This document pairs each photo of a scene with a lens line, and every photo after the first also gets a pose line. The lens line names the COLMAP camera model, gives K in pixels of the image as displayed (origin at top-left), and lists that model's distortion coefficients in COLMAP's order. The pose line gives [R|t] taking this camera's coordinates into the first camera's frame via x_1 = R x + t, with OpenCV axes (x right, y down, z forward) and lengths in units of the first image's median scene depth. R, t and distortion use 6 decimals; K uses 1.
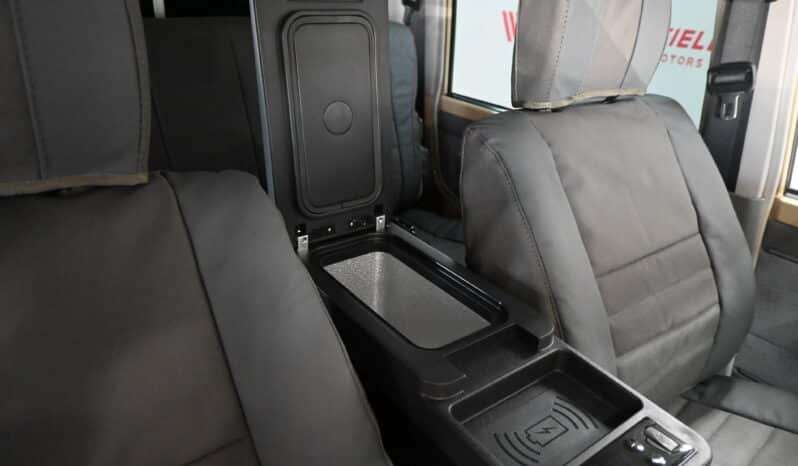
lens RADIAL K [[542.9, 0, 399.1], [0, 542.9, 231.6], [0, 0, 1]] dist [0.000732, 0.001249]
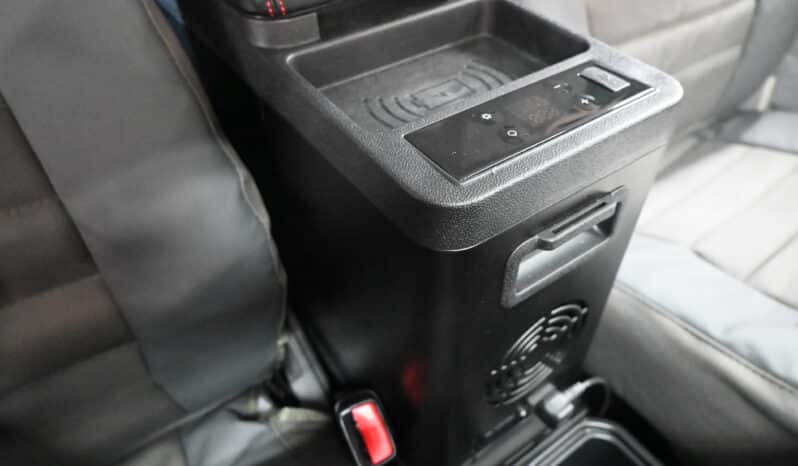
lens RADIAL K [[542.9, 0, 395.8], [0, 542.9, 231.9], [0, 0, 1]] dist [0.000732, 0.001249]
pose [[0.996260, -0.032160, -0.080196, 0.149311], [0.055293, 0.950515, 0.305718, 0.182573], [0.066396, -0.309009, 0.948739, 0.166178]]
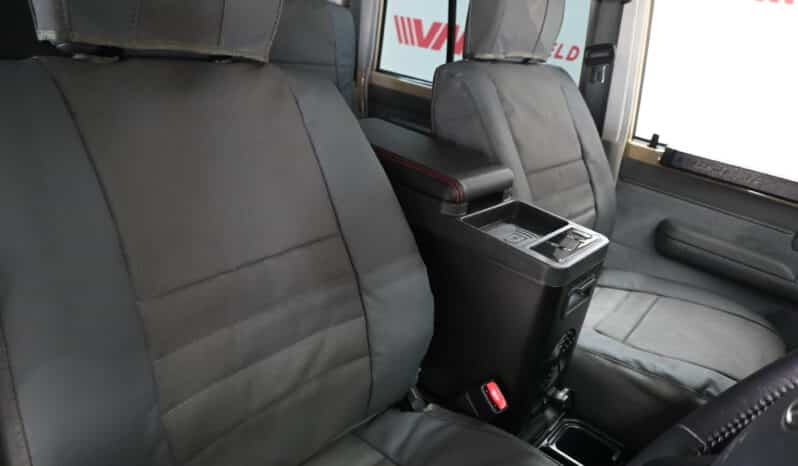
lens RADIAL K [[542.9, 0, 399.9], [0, 542.9, 238.6], [0, 0, 1]] dist [0.000732, 0.001249]
pose [[0.972150, -0.005981, 0.234285, -0.251291], [0.007125, 0.999966, -0.004036, 0.212257], [-0.234253, 0.005592, 0.972160, -0.279551]]
